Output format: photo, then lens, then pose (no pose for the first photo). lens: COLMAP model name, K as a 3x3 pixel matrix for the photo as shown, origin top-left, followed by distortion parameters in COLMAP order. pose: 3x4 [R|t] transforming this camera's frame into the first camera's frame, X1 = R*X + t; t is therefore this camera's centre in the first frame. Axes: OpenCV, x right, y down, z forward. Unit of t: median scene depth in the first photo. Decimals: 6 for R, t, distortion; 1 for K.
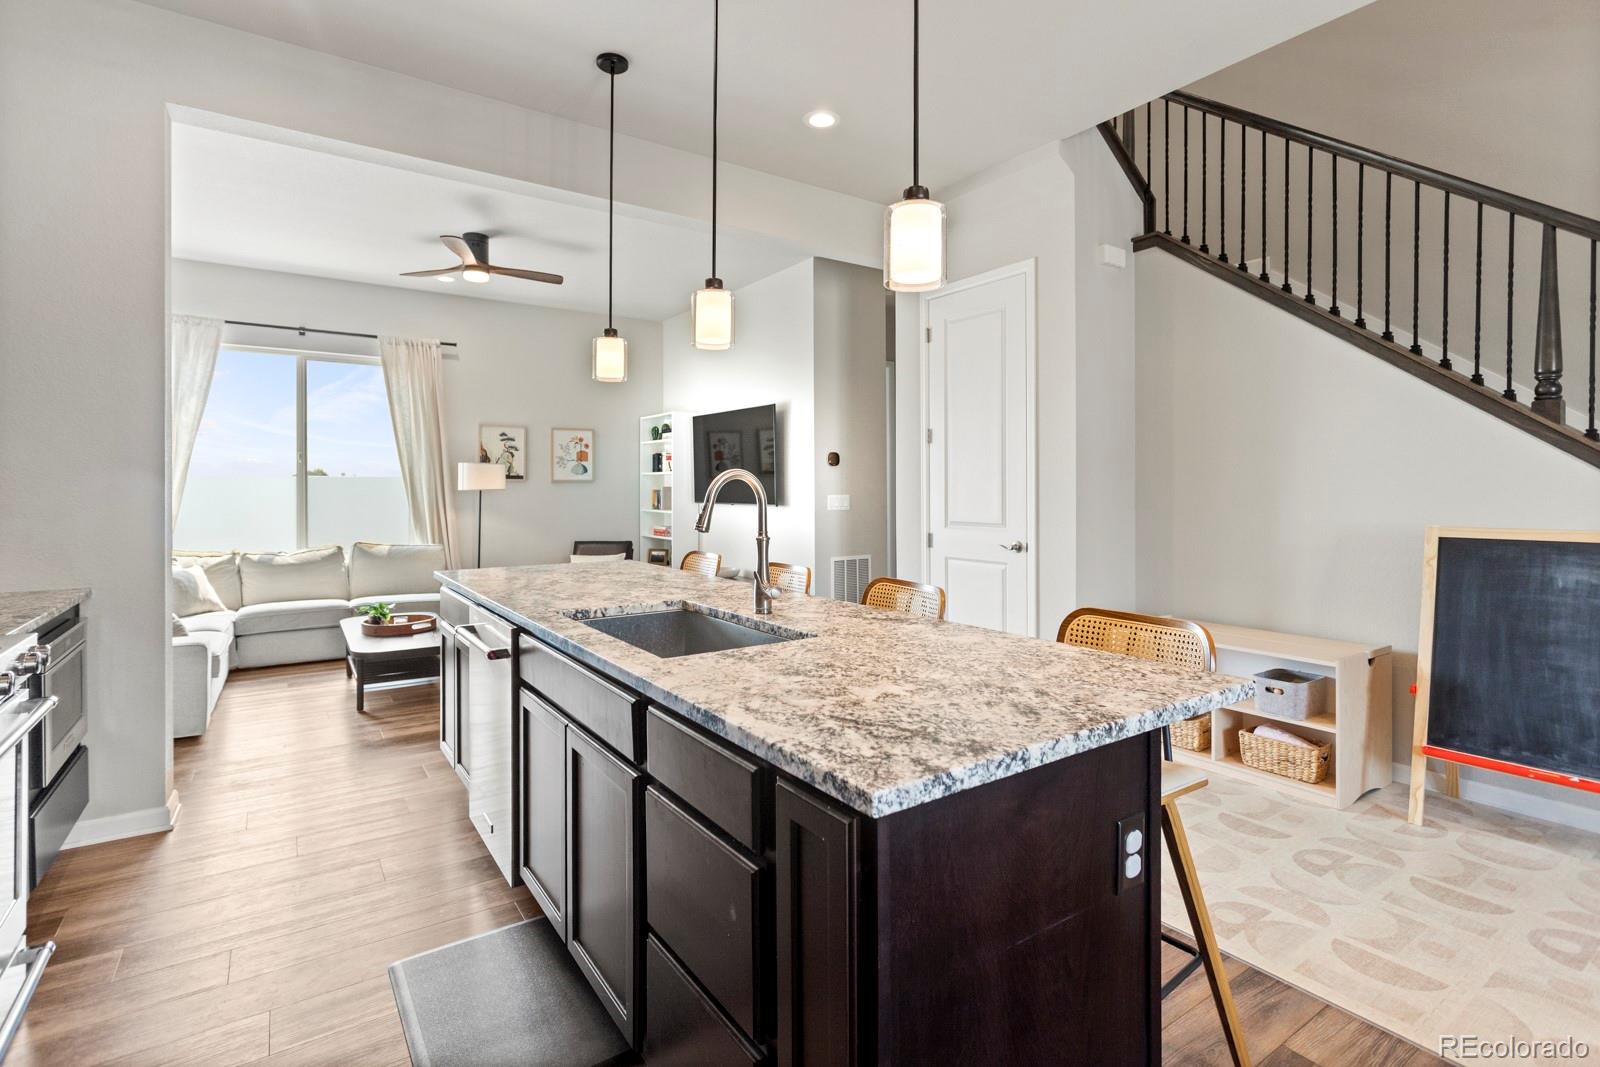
lens RADIAL K [[764.8, 0, 812.0], [0, 764.8, 492.4], [0, 0, 1]] dist [-0.004376, 0.004230]
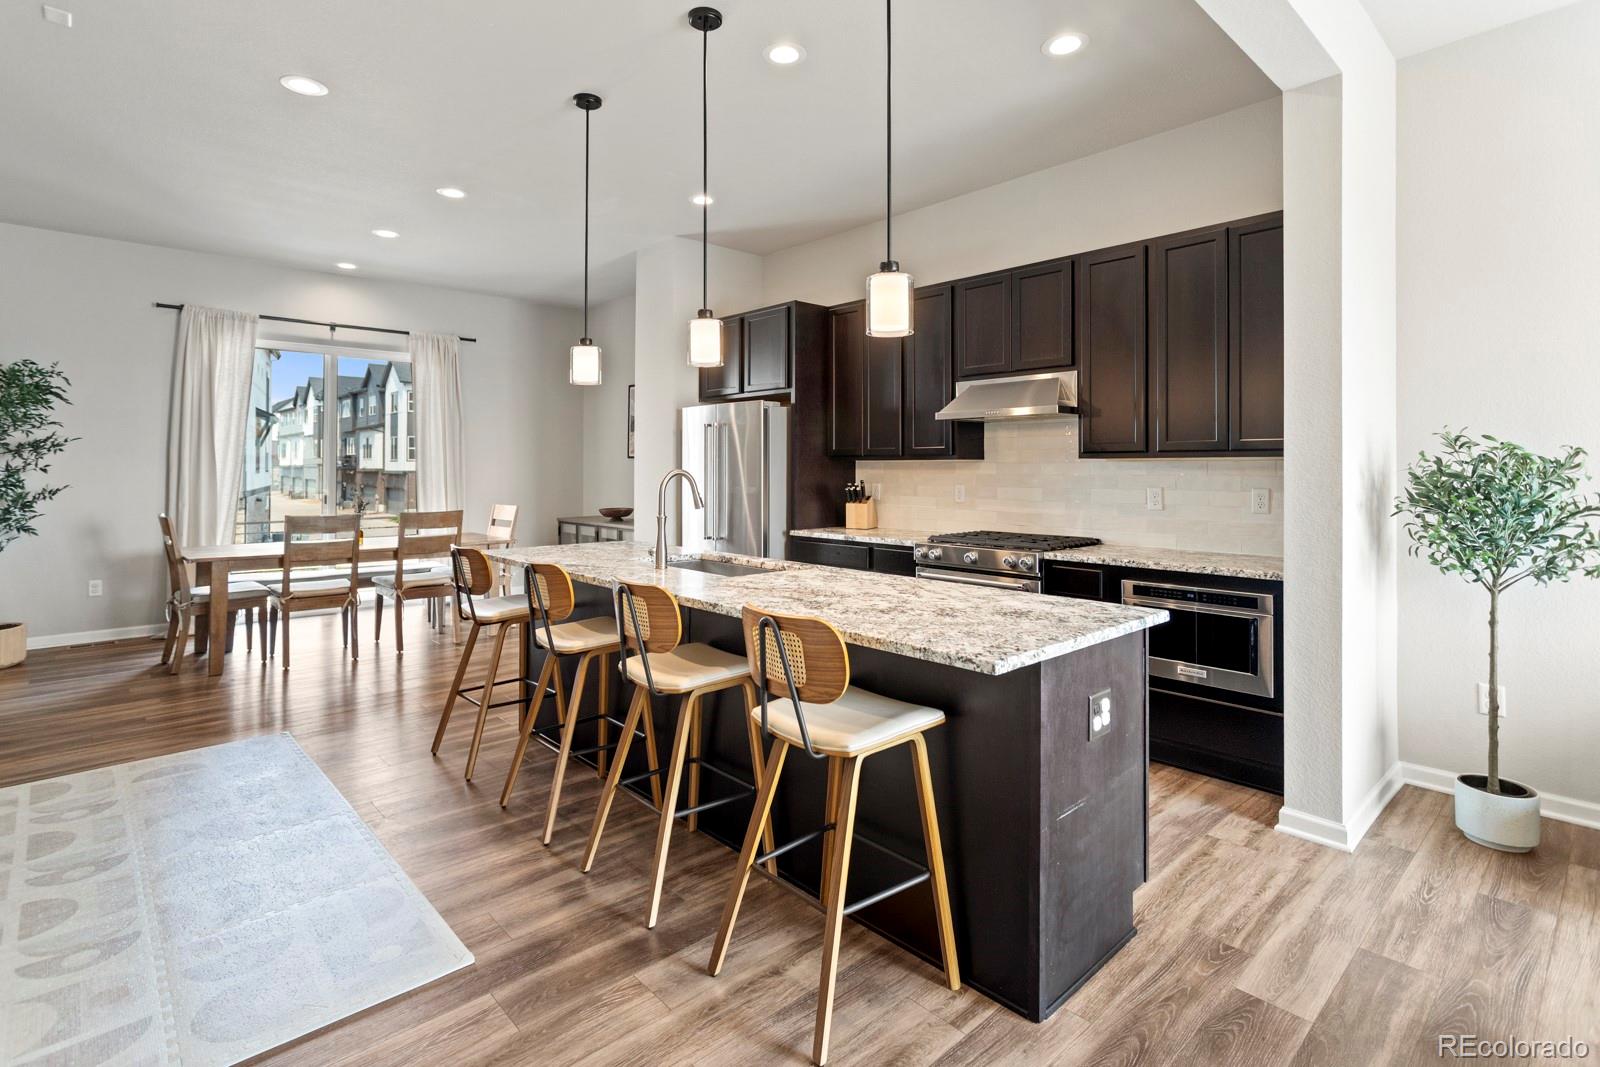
lens RADIAL K [[764.8, 0, 790.3], [0, 764.8, 465.4], [0, 0, 1]] dist [-0.004376, 0.004230]
pose [[-0.990262, -0.000182, -0.139217, -0.050819], [-0.000018, 0.999999, -0.001179, -0.016687], [0.139217, -0.001165, -0.990261, 1.261084]]
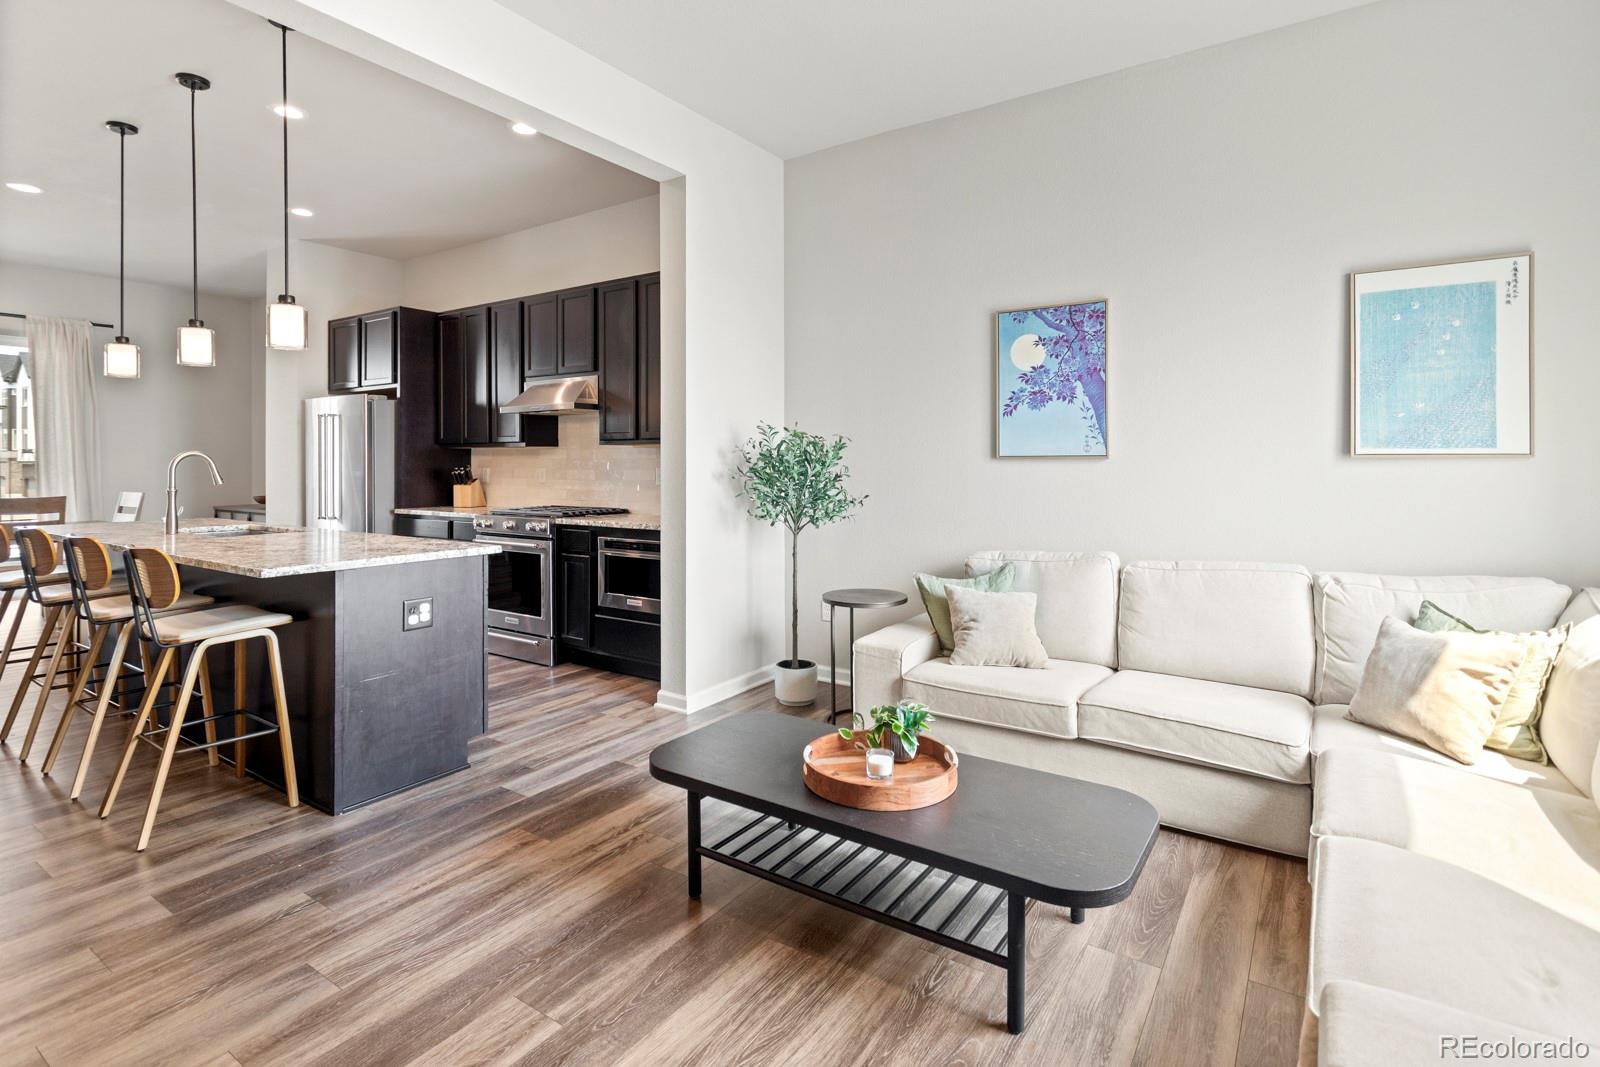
lens RADIAL K [[764.8, 0, 782.3], [0, 764.8, 462.8], [0, 0, 1]] dist [-0.004376, 0.004230]
pose [[-0.931068, 0.001745, -0.364841, -0.362657], [0.000827, 0.999996, 0.002671, -0.001776], [0.364845, 0.002185, -0.931066, 1.587057]]
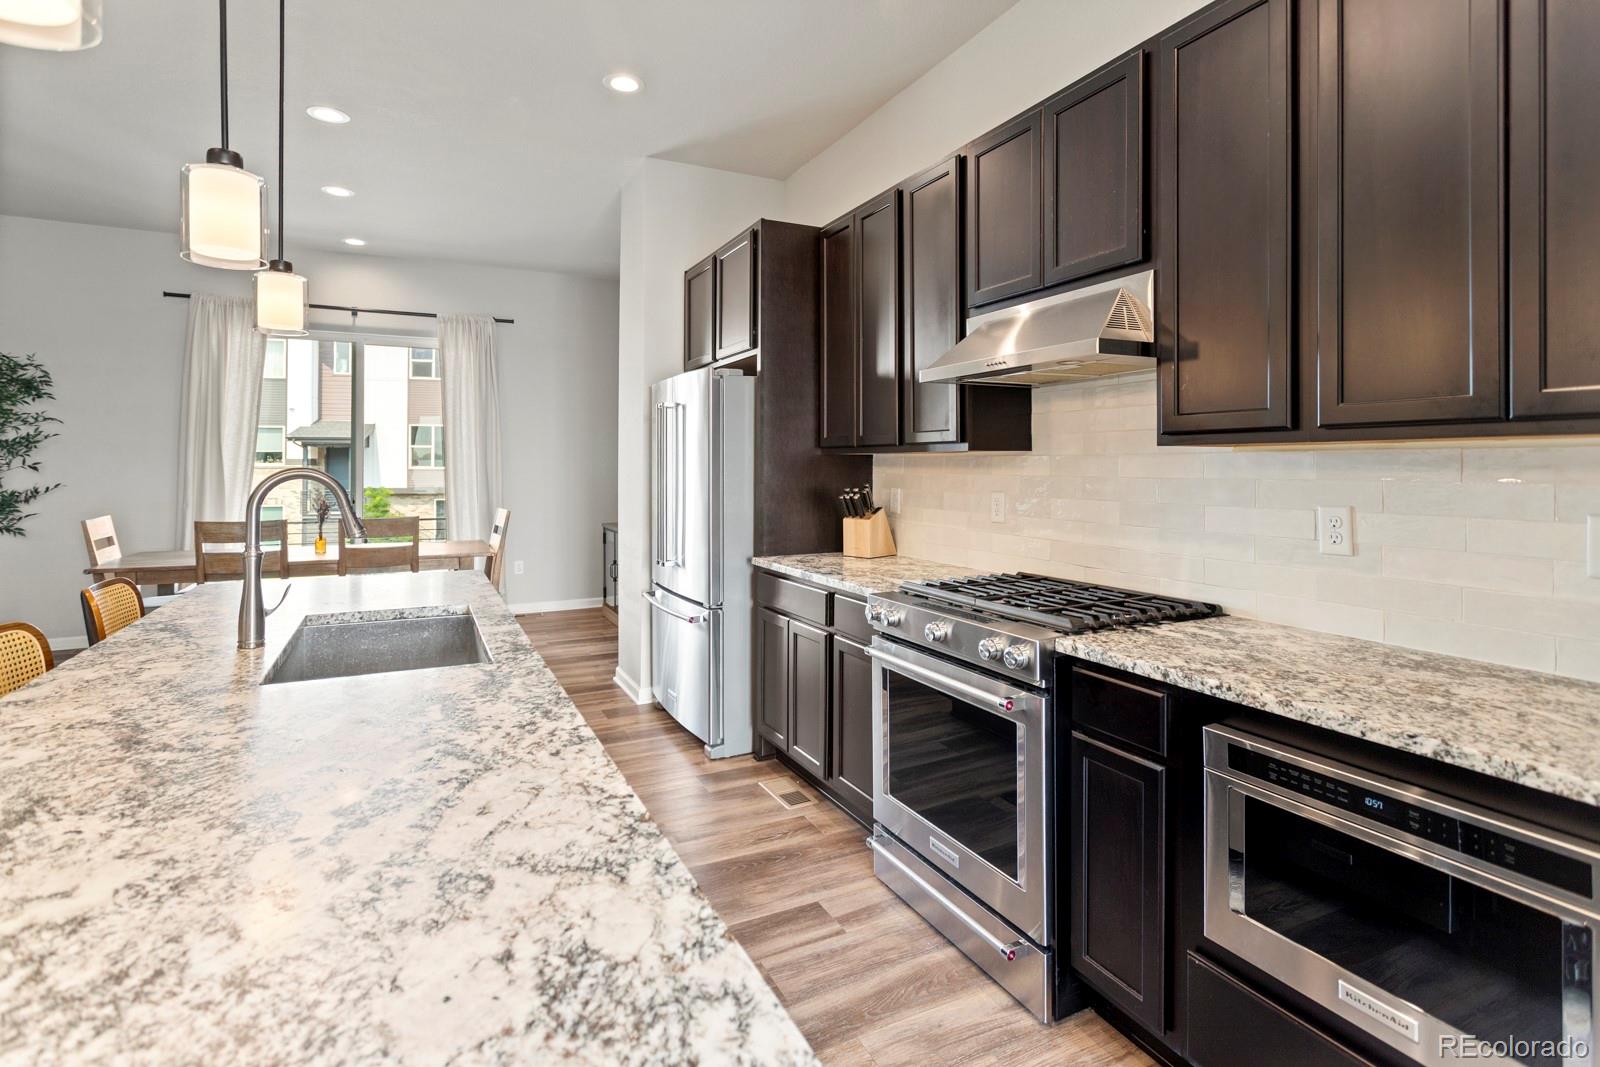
lens RADIAL K [[764.8, 0, 798.4], [0, 764.8, 464.1], [0, 0, 1]] dist [-0.004376, 0.004230]
pose [[-0.990732, 0.001080, 0.135825, -0.376230], [0.001257, 0.999998, 0.001216, -0.016268], [-0.135823, 0.001375, -0.990732, 0.877501]]
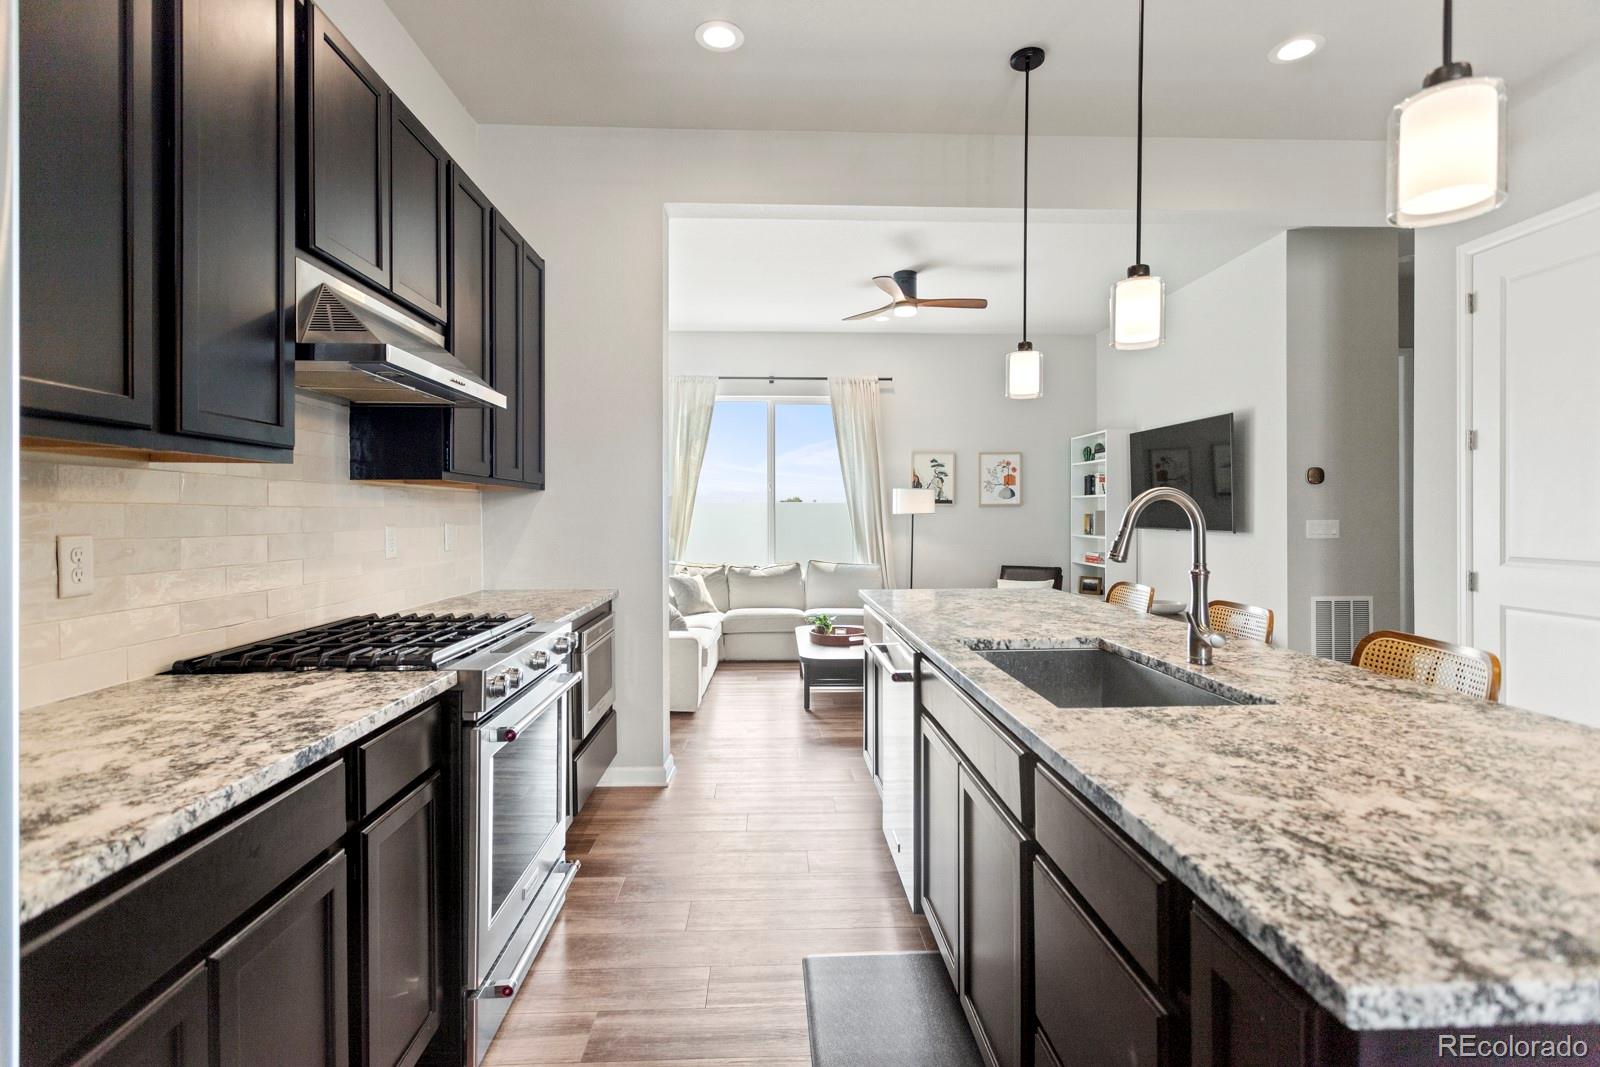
lens RADIAL K [[764.8, 0, 800.3], [0, 764.8, 518.1], [0, 0, 1]] dist [-0.004376, 0.004230]
pose [[0.842351, 0.003465, -0.538919, 0.007621], [-0.002902, 0.999994, 0.001892, 0.001437], [0.538922, -0.000030, 0.842356, 0.045747]]
